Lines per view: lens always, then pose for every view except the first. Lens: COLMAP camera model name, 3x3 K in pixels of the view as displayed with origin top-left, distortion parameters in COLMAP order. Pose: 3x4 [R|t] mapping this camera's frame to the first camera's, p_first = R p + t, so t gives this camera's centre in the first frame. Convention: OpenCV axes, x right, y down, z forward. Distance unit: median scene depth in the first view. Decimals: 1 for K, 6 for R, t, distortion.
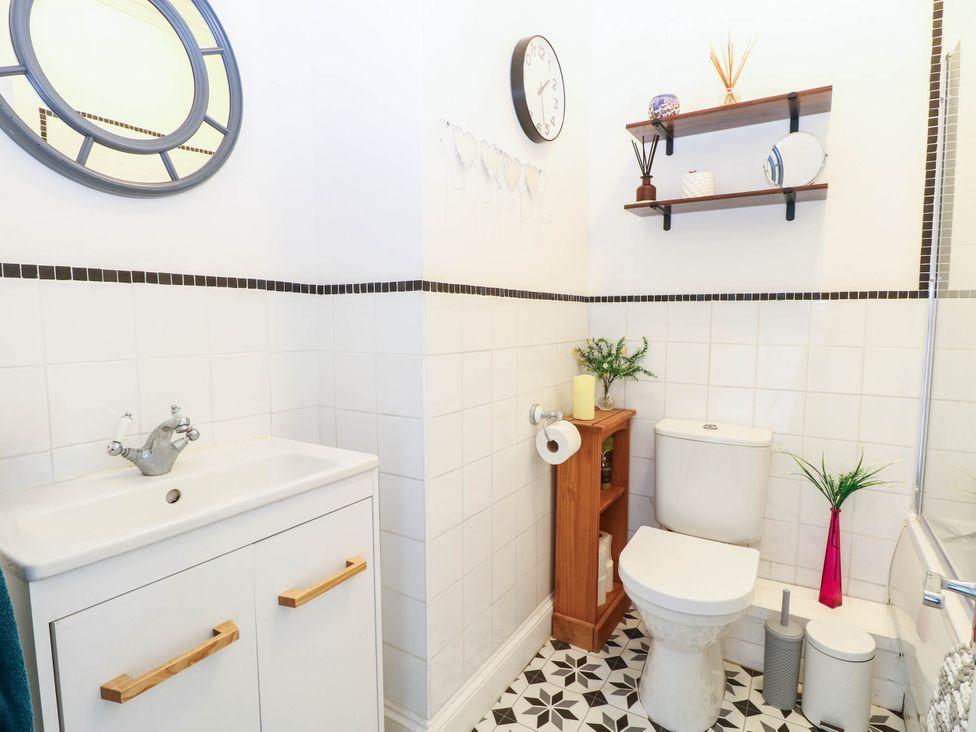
lens RADIAL K [[536.9, 0, 487.1], [0, 536.9, 363.0], [0, 0, 1]] dist [-0.017527, -0.002165]
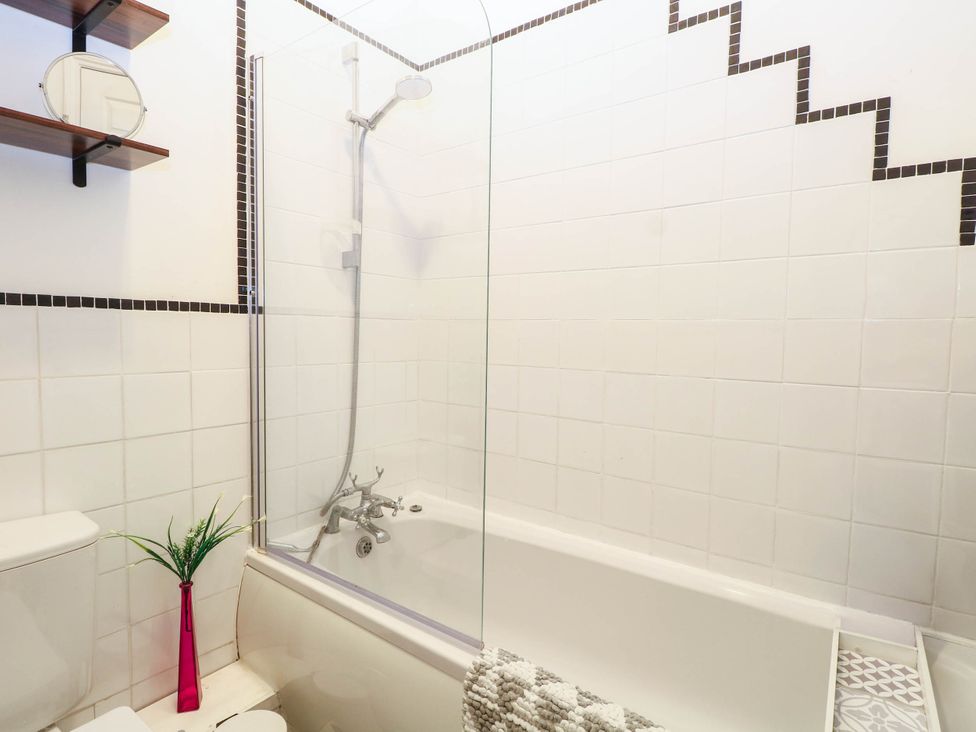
lens RADIAL K [[536.9, 0, 487.1], [0, 536.9, 363.0], [0, 0, 1]] dist [-0.017527, -0.002165]
pose [[0.096445, -0.058467, 0.993620, -0.051610], [0.063191, 0.996619, 0.052510, -0.058897], [-0.993330, 0.057724, 0.099813, 0.494584]]
